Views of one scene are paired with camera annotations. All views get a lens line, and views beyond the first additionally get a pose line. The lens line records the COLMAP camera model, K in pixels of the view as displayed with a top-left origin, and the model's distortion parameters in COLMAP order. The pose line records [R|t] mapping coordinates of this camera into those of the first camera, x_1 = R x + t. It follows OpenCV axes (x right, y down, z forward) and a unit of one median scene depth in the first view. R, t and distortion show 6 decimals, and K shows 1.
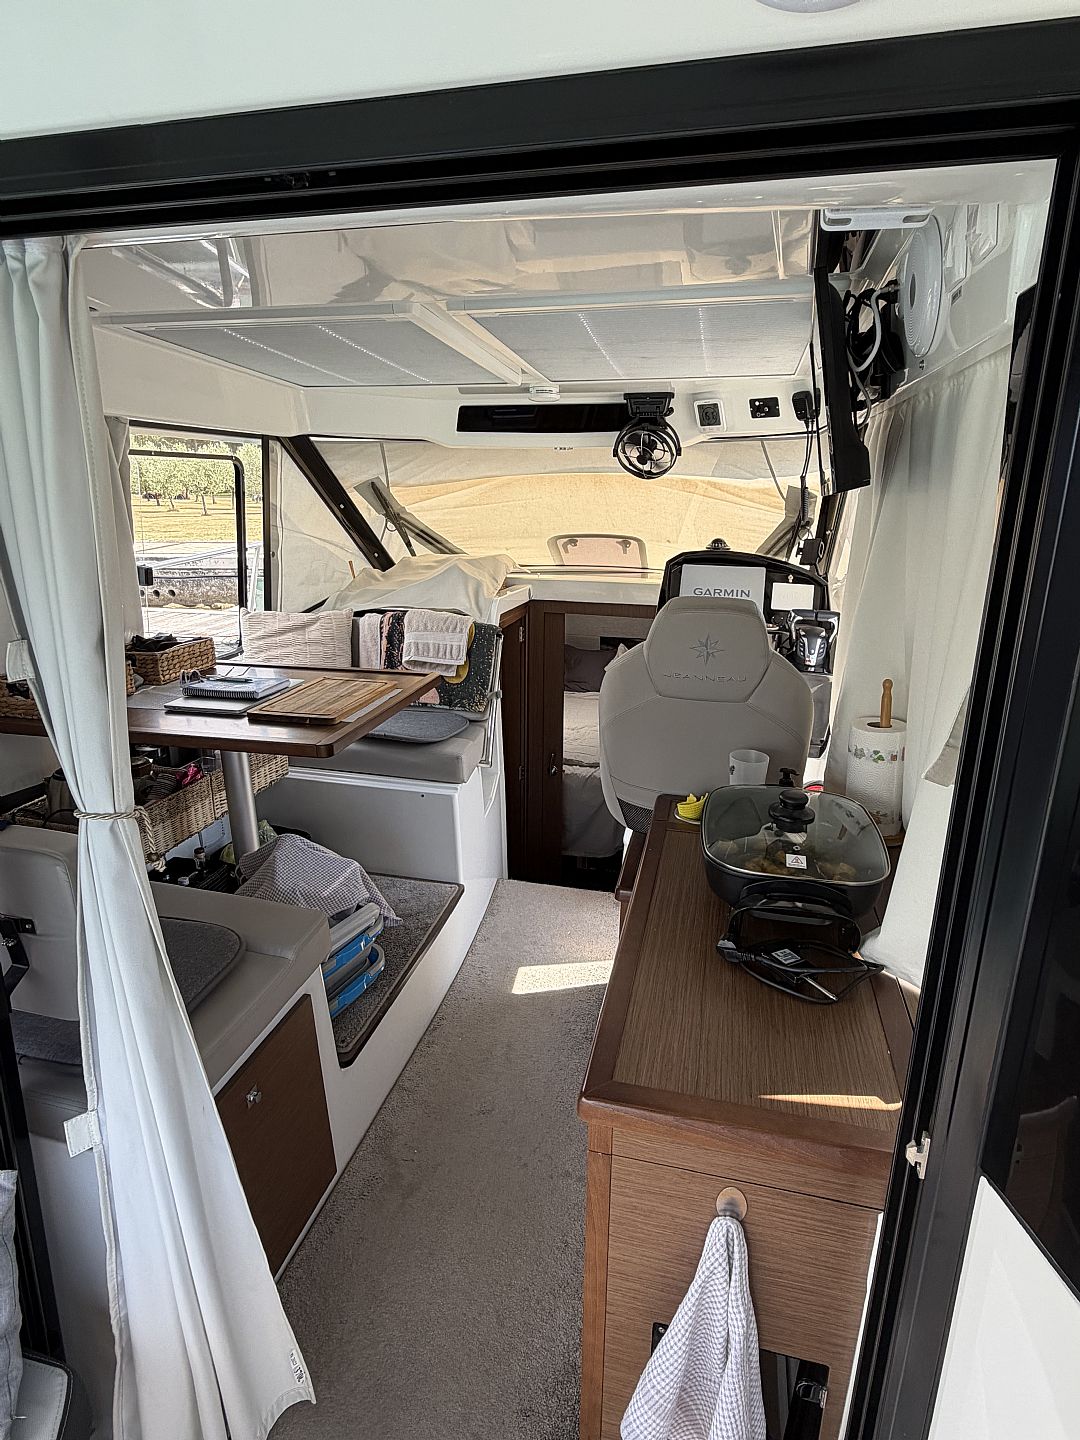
lens RADIAL K [[768.3, 0, 540.0], [0, 768.3, 720.0], [0, 0, 1]] dist [-0.000569, -0.000012]
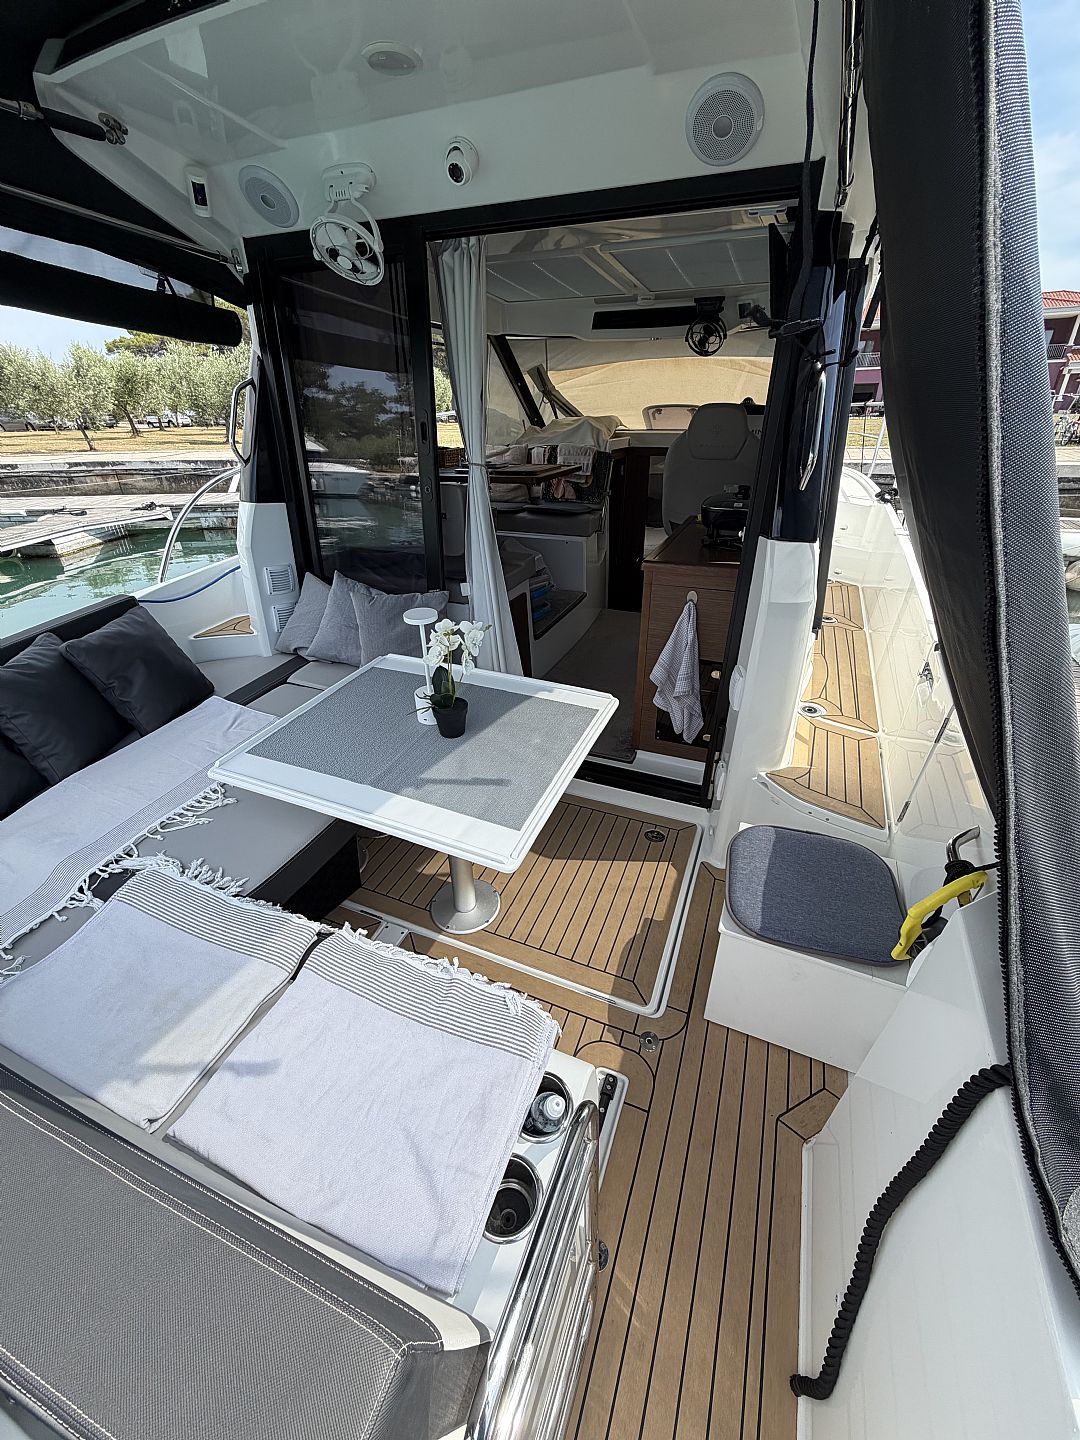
lens RADIAL K [[575.4, 0, 539.7], [0, 575.4, 713.5], [0, 0, 1]] dist [0.000449, 0.000136]
pose [[0.988718, 0.057941, -0.138127, 0.000795], [-0.029087, 0.978869, 0.202409, 0.194329], [0.146937, -0.196107, 0.969511, -0.399900]]
